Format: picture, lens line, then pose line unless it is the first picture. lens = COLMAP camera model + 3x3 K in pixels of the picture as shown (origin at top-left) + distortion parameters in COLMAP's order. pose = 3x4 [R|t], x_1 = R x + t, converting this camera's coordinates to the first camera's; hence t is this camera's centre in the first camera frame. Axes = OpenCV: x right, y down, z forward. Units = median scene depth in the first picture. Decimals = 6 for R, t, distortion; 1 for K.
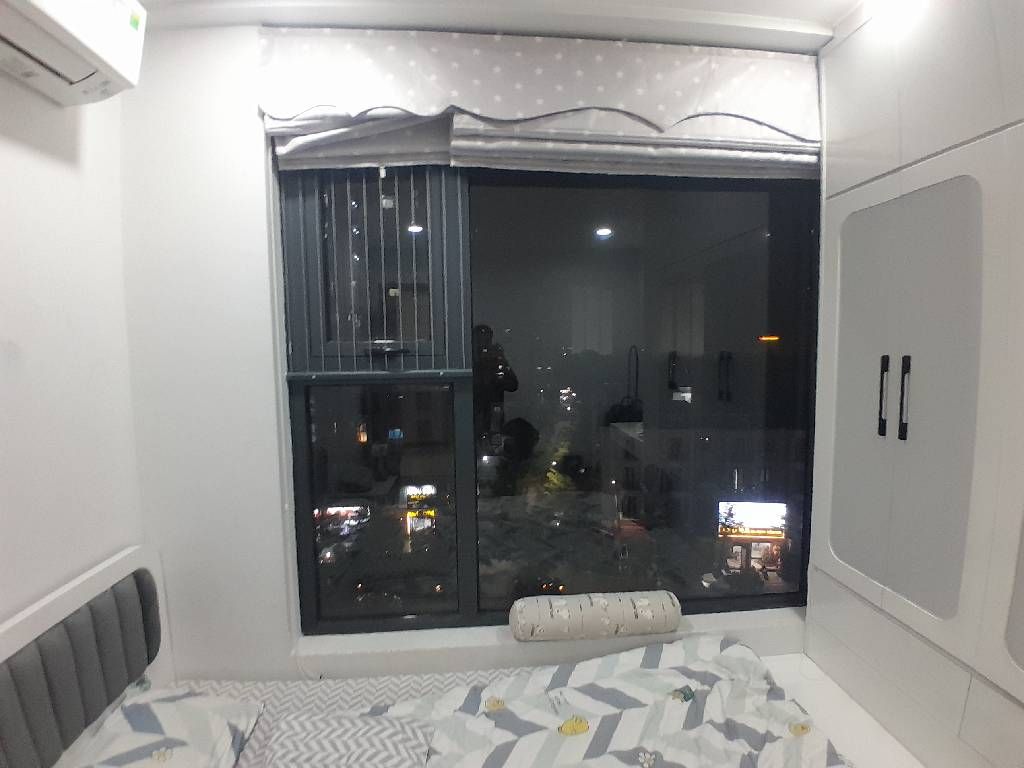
lens RADIAL K [[508.7, 0, 517.7], [0, 508.7, 388.4], [0, 0, 1]] dist [-0.026443, -0.001582]
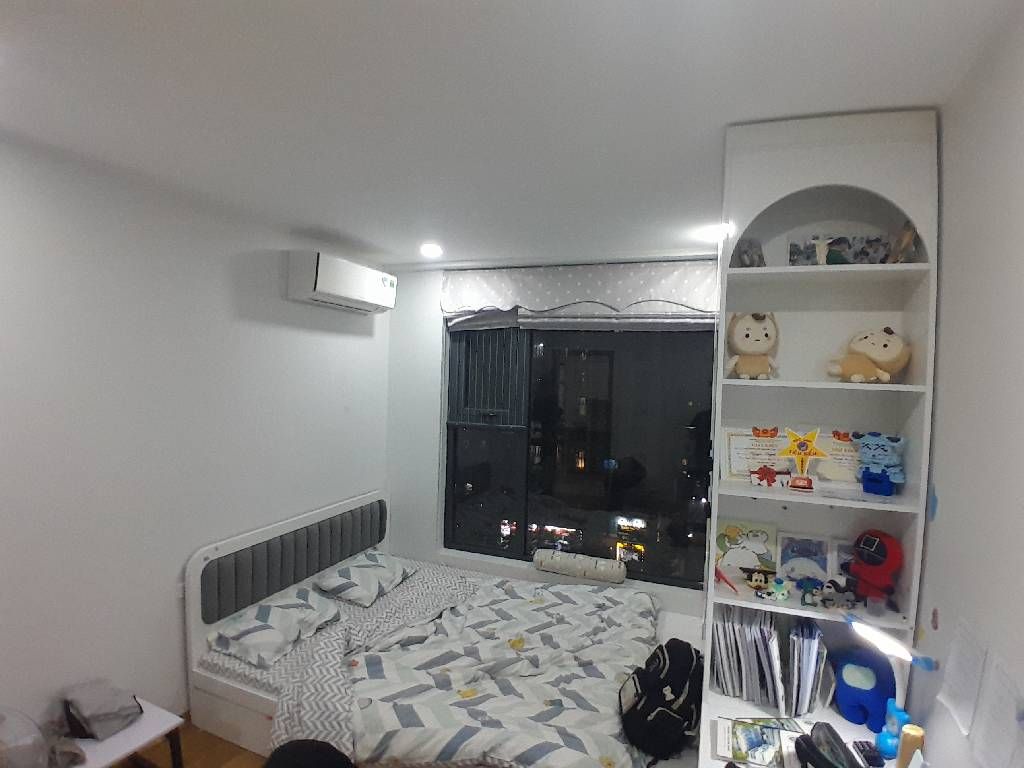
lens RADIAL K [[508.7, 0, 517.7], [0, 508.7, 388.4], [0, 0, 1]] dist [-0.026443, -0.001582]
pose [[0.897581, 0.050832, -0.437909, 0.800636], [-0.078896, 0.995815, -0.046119, -0.098910], [0.433732, 0.075945, 0.897836, -0.877824]]
